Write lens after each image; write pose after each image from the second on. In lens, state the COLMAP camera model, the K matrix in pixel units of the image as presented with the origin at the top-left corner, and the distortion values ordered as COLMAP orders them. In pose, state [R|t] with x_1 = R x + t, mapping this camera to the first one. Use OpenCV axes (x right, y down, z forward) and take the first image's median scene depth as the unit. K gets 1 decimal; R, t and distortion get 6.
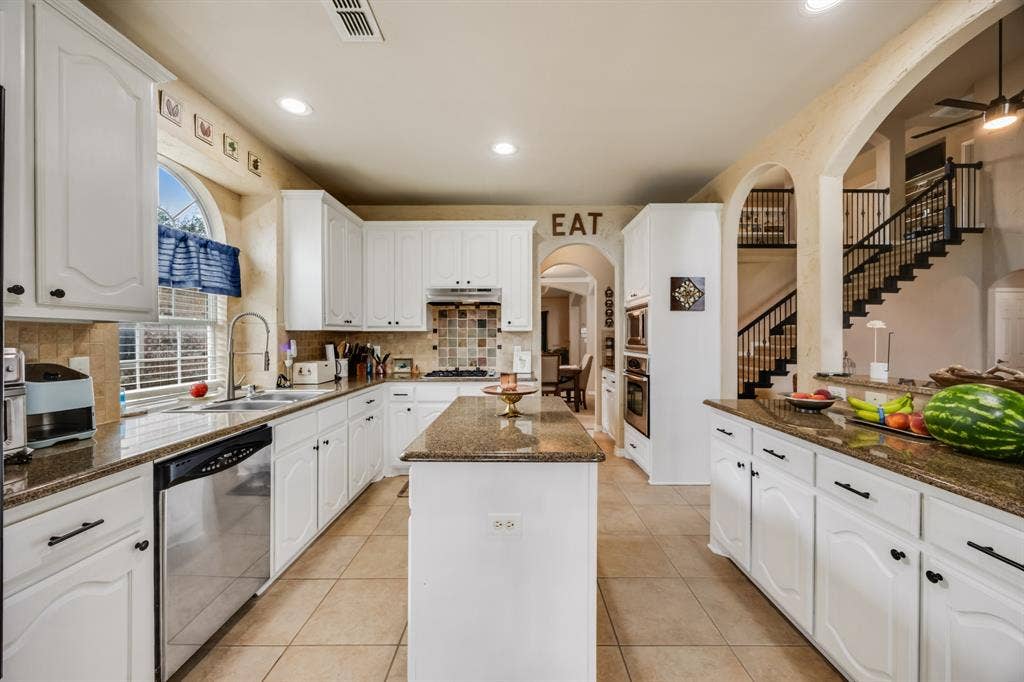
lens RADIAL K [[391.4, 0, 515.5], [0, 391.4, 336.5], [0, 0, 1]] dist [-0.000207, -0.000170]
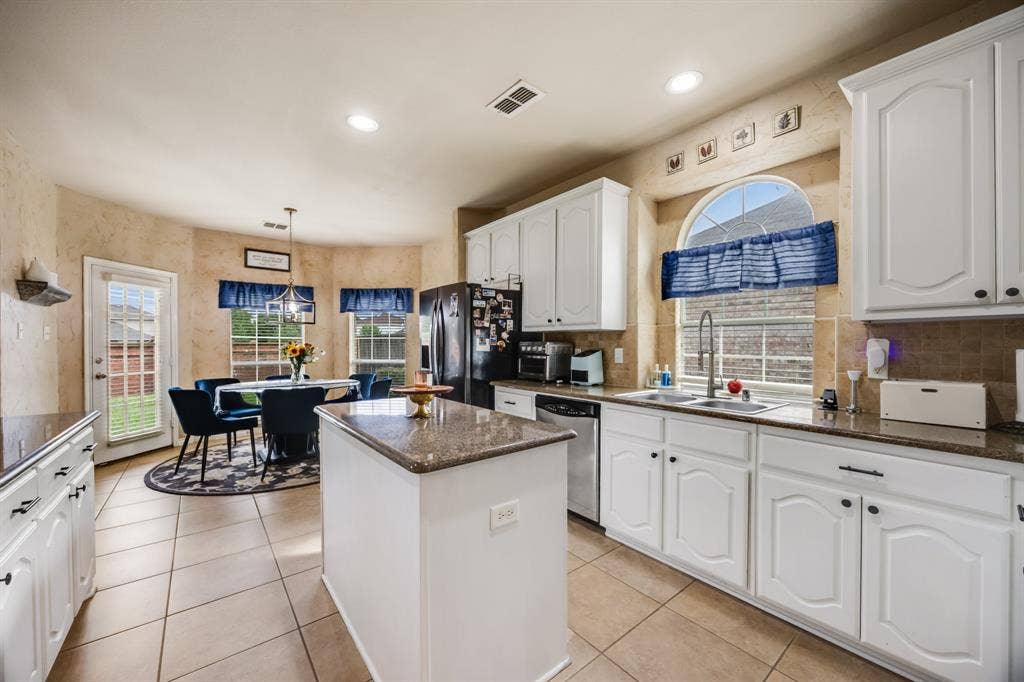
lens RADIAL K [[382.5, 0, 512.0], [0, 382.5, 341.0], [0, 0, 1]] dist [-0.013548, -0.000232]
pose [[-0.777083, -0.003597, -0.629387, 0.326135], [-0.003112, 0.999993, -0.001872, 0.015925], [0.629390, 0.000504, -0.777090, 1.502582]]
